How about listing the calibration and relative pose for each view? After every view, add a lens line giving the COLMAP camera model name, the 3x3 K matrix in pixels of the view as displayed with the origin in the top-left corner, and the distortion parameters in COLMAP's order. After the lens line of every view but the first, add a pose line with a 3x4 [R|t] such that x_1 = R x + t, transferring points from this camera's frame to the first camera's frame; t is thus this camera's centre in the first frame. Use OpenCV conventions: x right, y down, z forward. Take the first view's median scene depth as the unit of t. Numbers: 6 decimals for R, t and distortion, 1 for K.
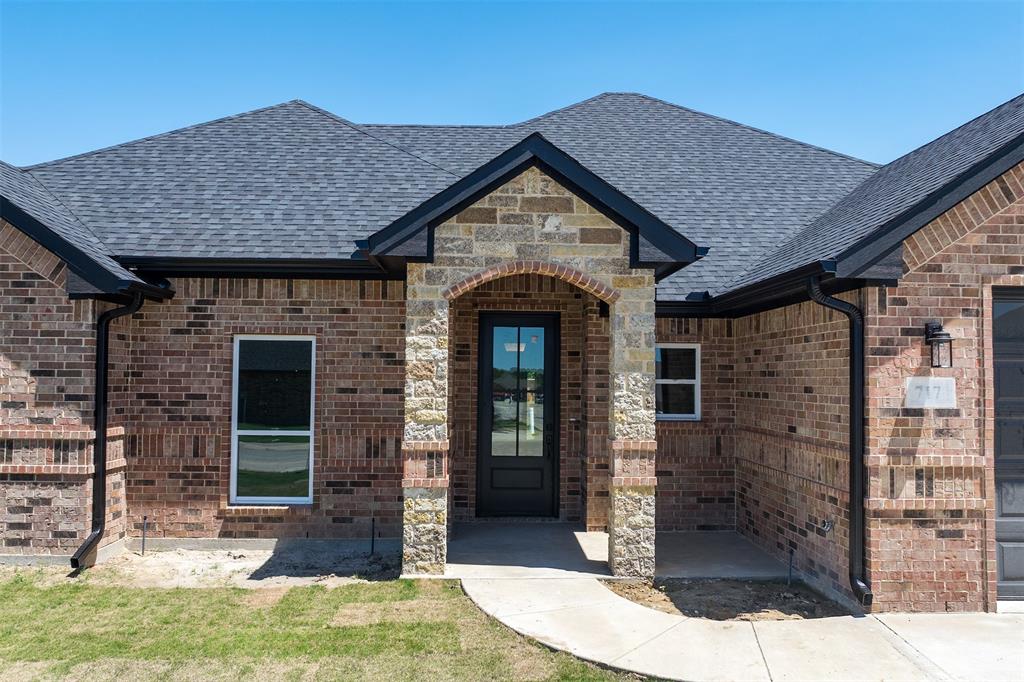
lens RADIAL K [[856.1, 0, 546.9], [0, 856.1, 336.8], [0, 0, 1]] dist [-0.013820, -0.023710]
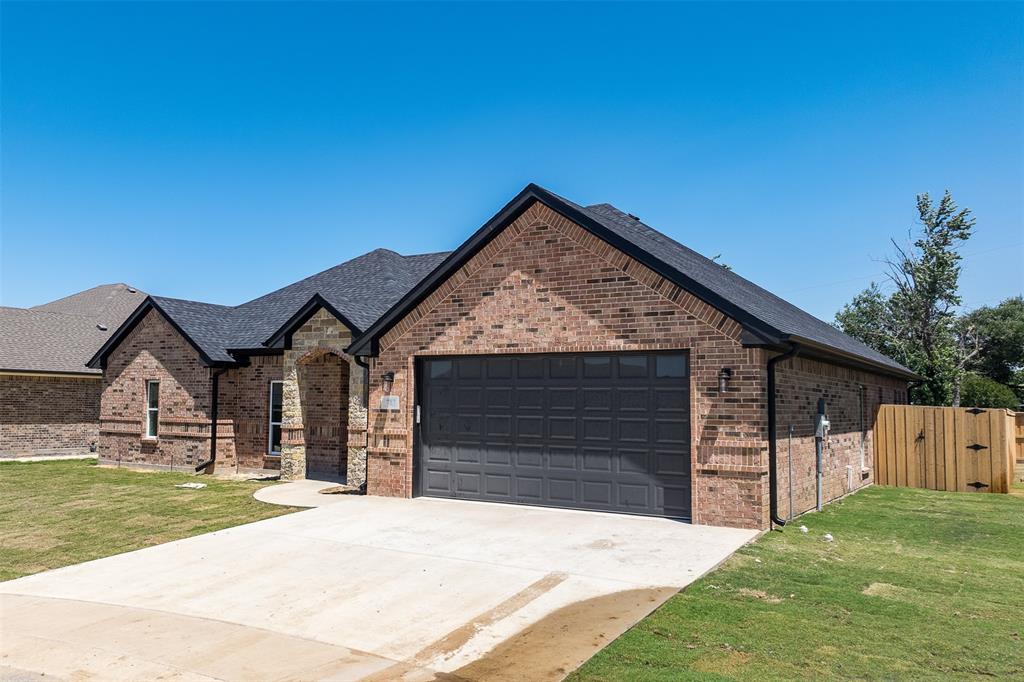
lens RADIAL K [[856.1, 0, 469.4], [0, 856.1, 335.0], [0, 0, 1]] dist [-0.013820, -0.023710]
pose [[0.810886, -0.047590, -0.583266, 1.645124], [0.023057, 0.998512, -0.049416, 0.001631], [0.584750, 0.026622, 0.810776, -0.638564]]
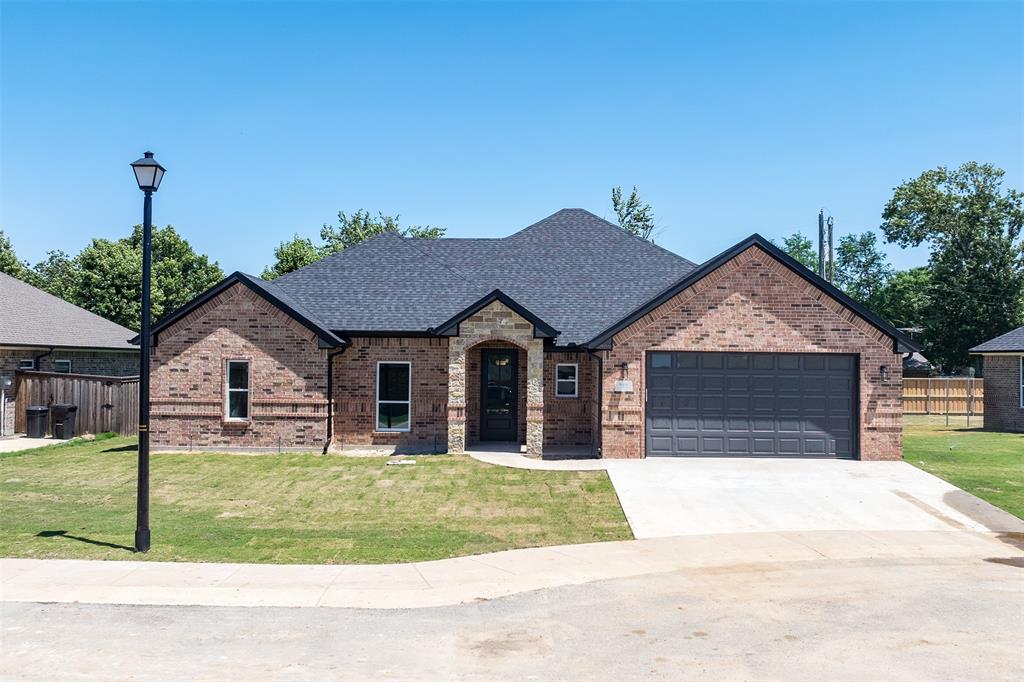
lens RADIAL K [[906.4, 0, 581.5], [0, 906.4, 339.4], [0, 0, 1]] dist [-0.006226, -0.046492]
pose [[0.999914, 0.000261, -0.013088, 0.282204], [0.000002, 0.999799, 0.020057, -0.133755], [0.013091, -0.020055, 0.999713, -1.798403]]
